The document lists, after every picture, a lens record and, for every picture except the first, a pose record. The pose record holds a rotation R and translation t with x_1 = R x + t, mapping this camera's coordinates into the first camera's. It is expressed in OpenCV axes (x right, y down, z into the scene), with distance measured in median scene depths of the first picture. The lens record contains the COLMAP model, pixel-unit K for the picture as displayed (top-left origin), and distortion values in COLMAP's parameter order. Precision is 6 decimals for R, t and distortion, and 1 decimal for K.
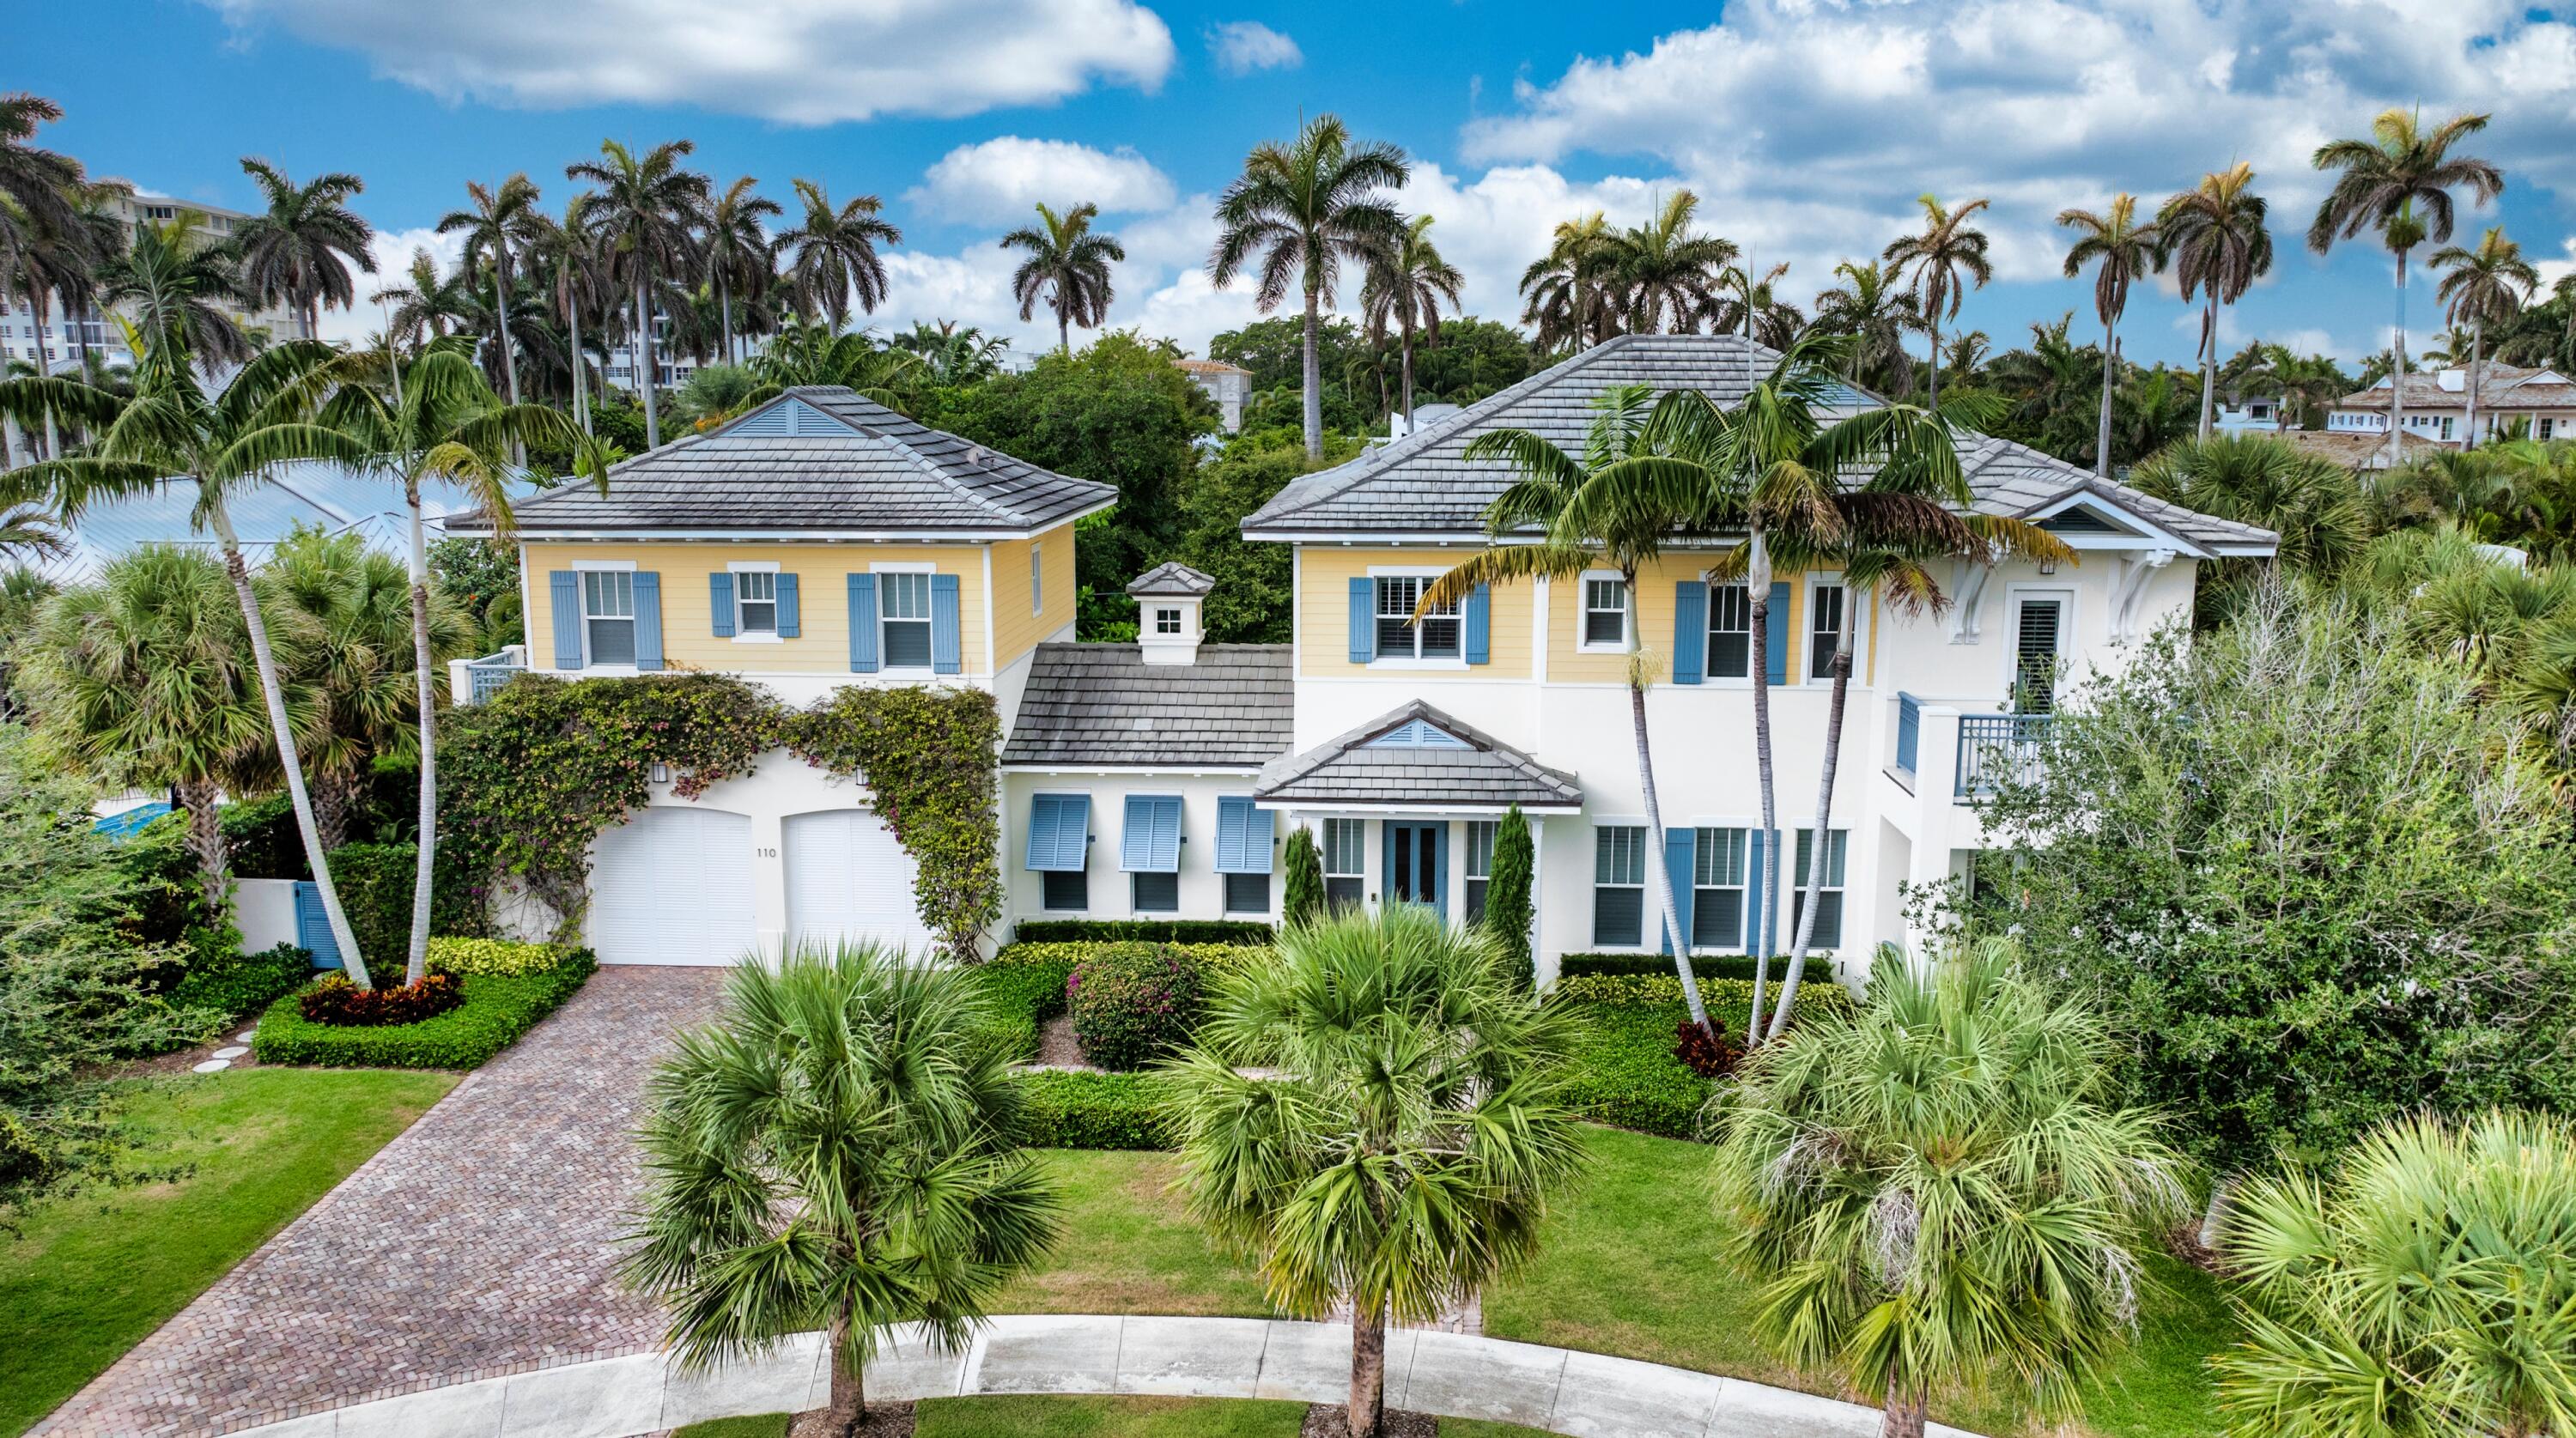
lens RADIAL K [[1824.0, 0, 1296.7], [0, 1824.0, 706.6], [0, 0, 1]] dist [-0.012724, 0.003460]
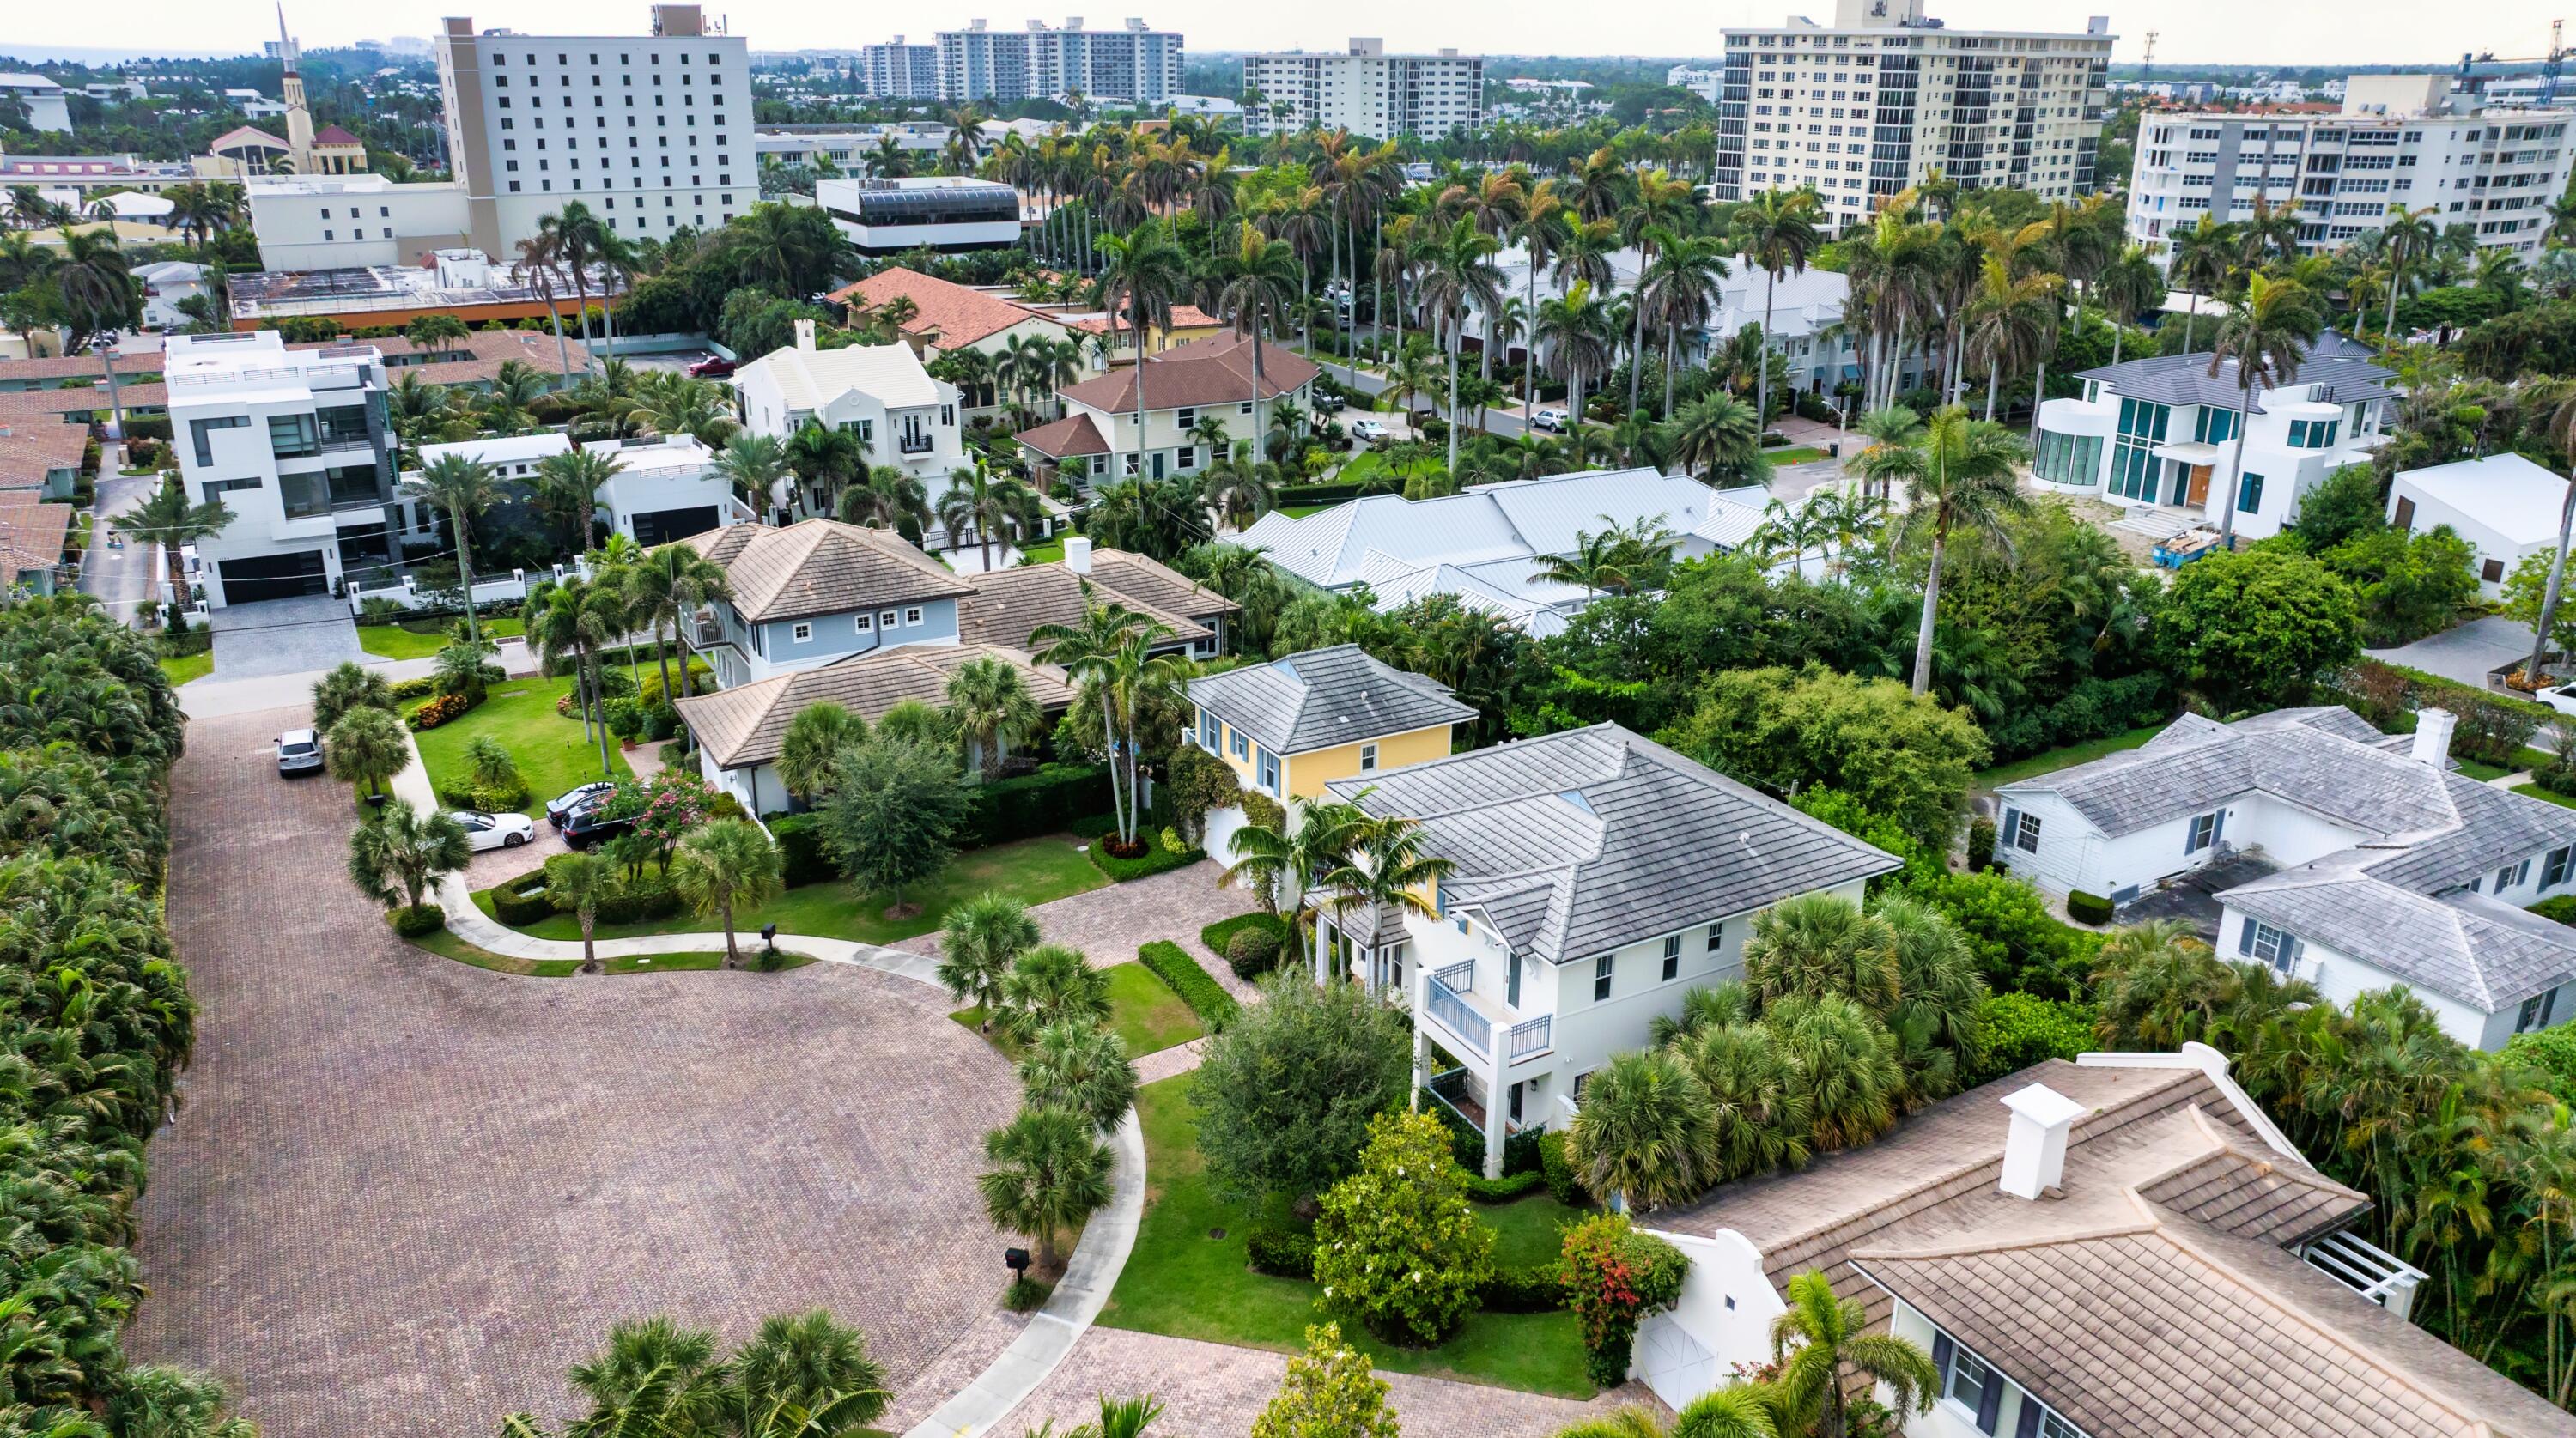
lens RADIAL K [[1813.4, 0, 1303.1], [0, 1813.4, 727.5], [0, 0, 1]] dist [-0.021712, 0.009713]
pose [[0.548873, 0.294871, -0.782170, 1.667820], [-0.151371, 0.955307, 0.253920, -0.716018], [0.822086, -0.020973, 0.568977, -0.327494]]
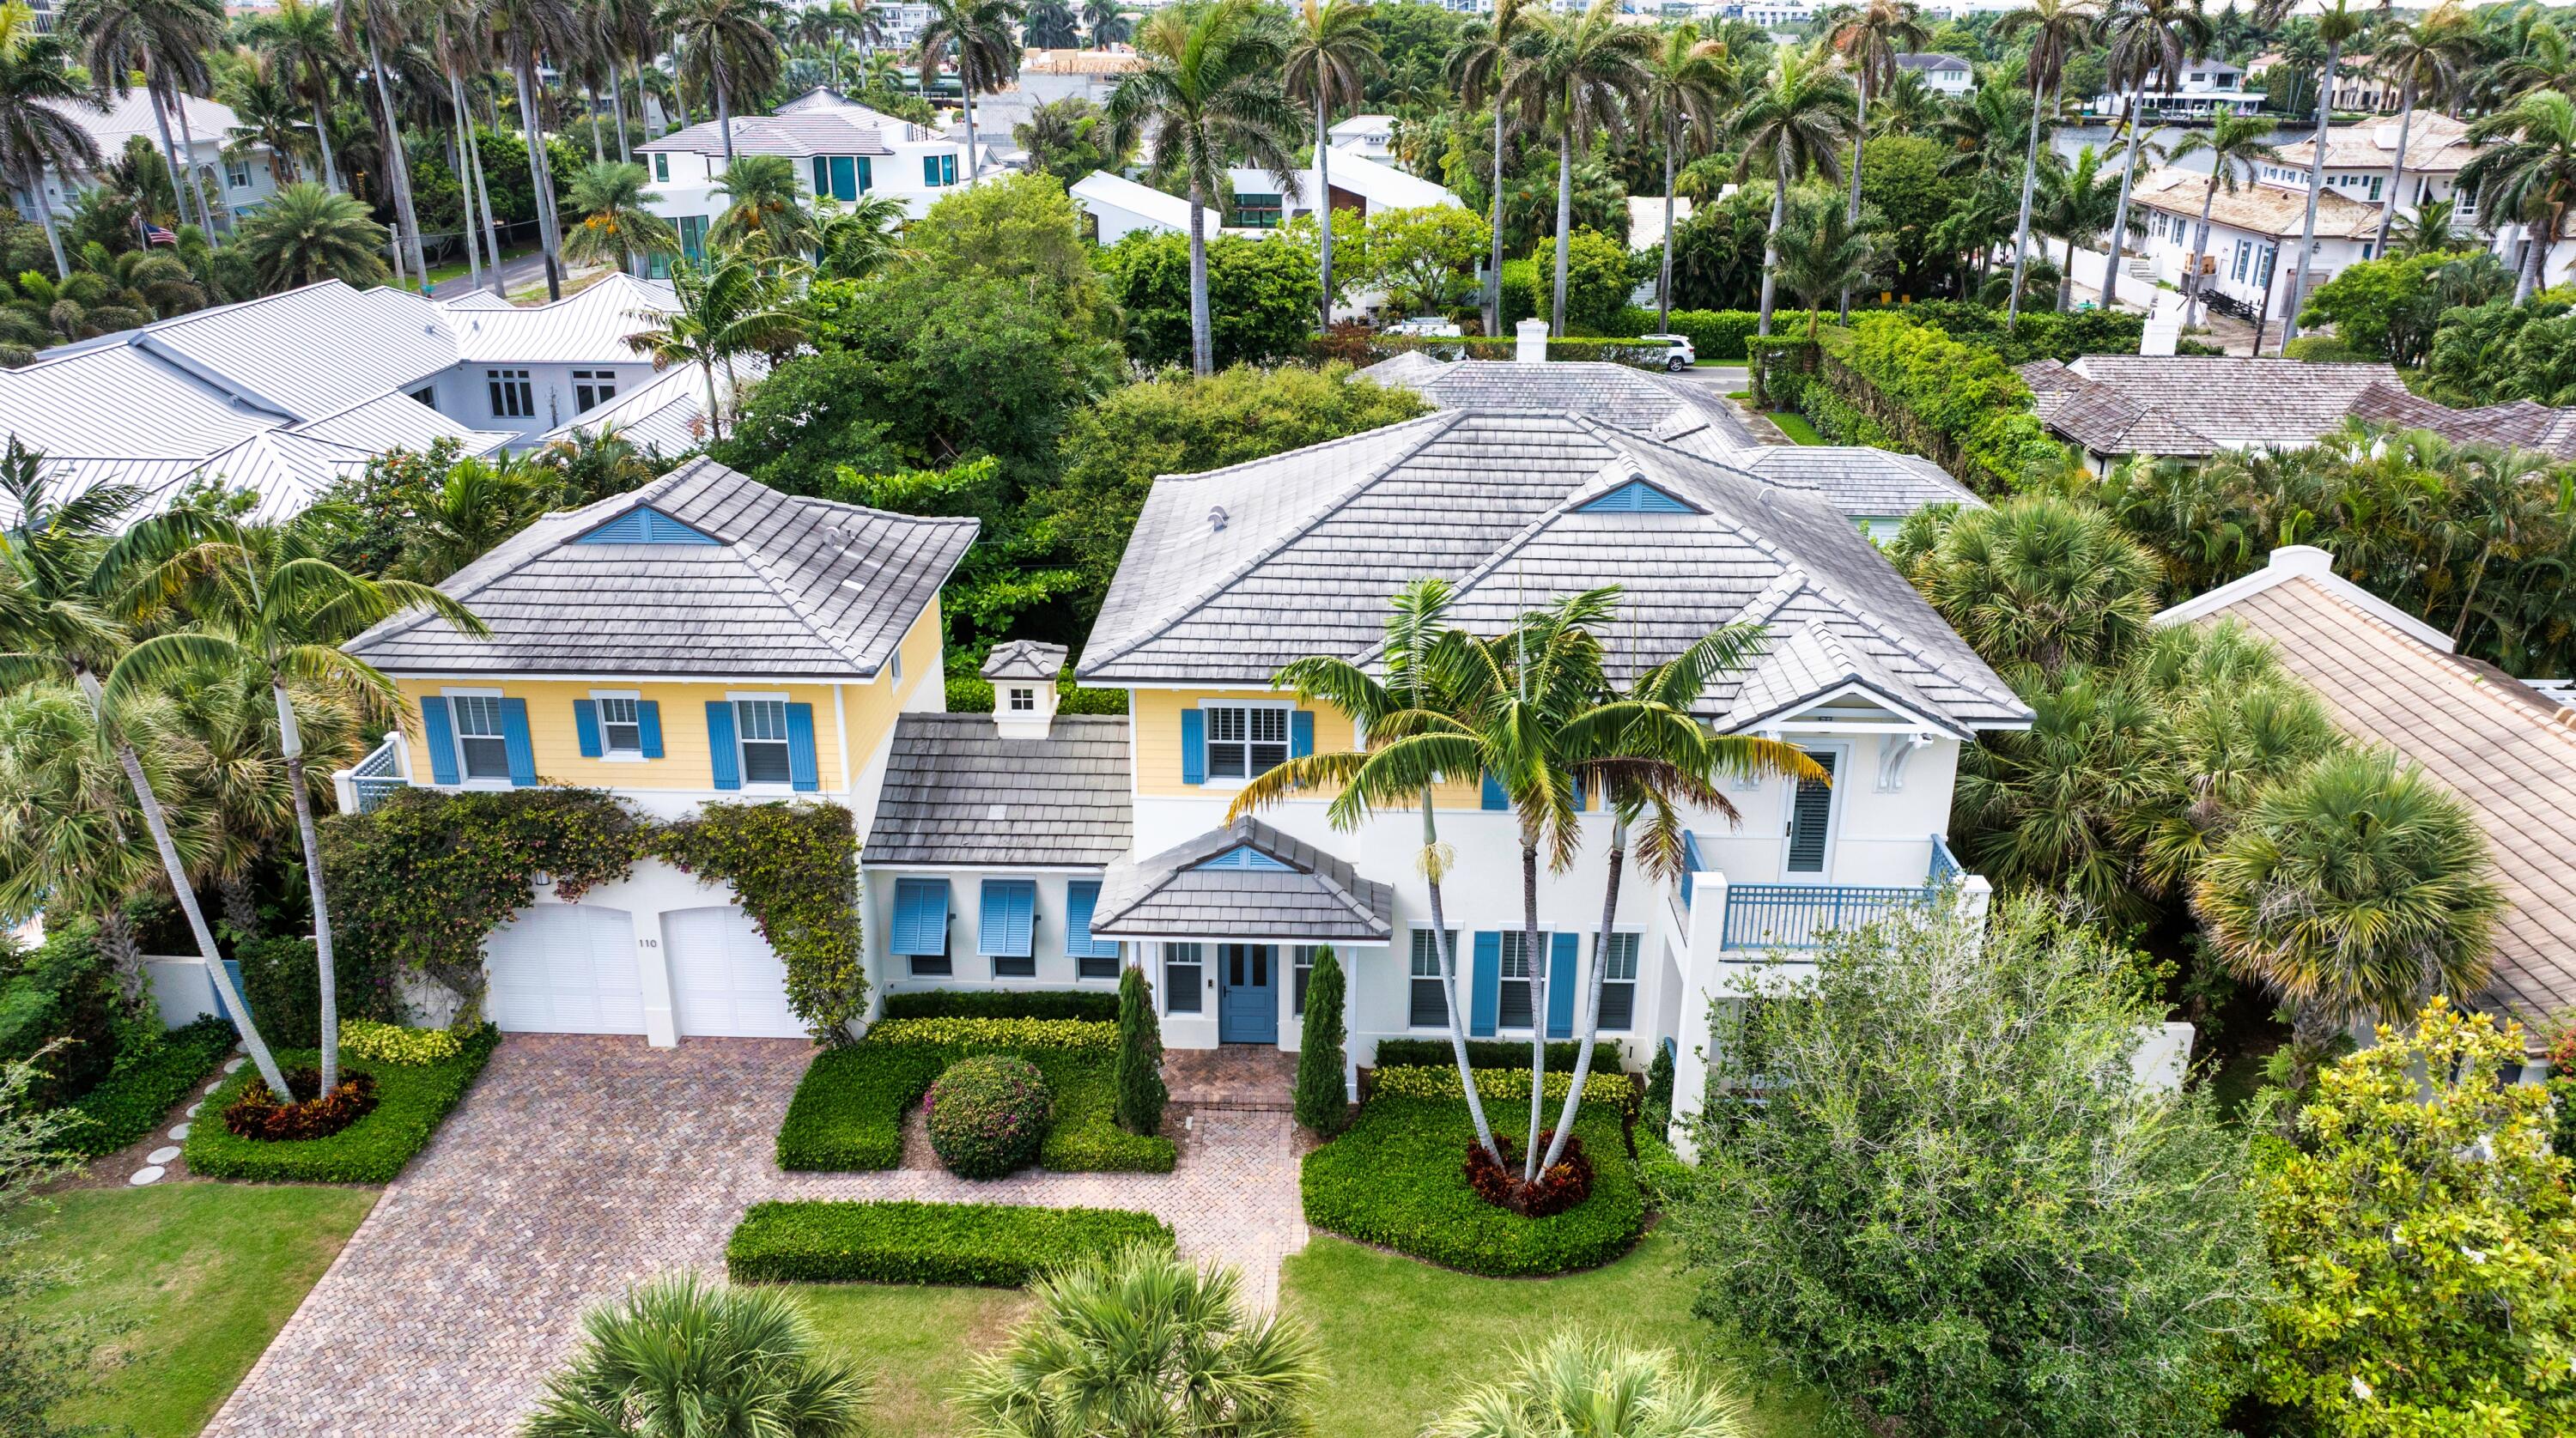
lens RADIAL K [[1826.6, 0, 1302.0], [0, 1826.6, 717.3], [0, 0, 1]] dist [-0.038241, 0.050245]
pose [[0.999540, -0.005866, 0.029756, 0.065888], [-0.000134, 0.980252, 0.197754, -0.269945], [-0.030328, -0.197667, 0.979800, -0.041058]]
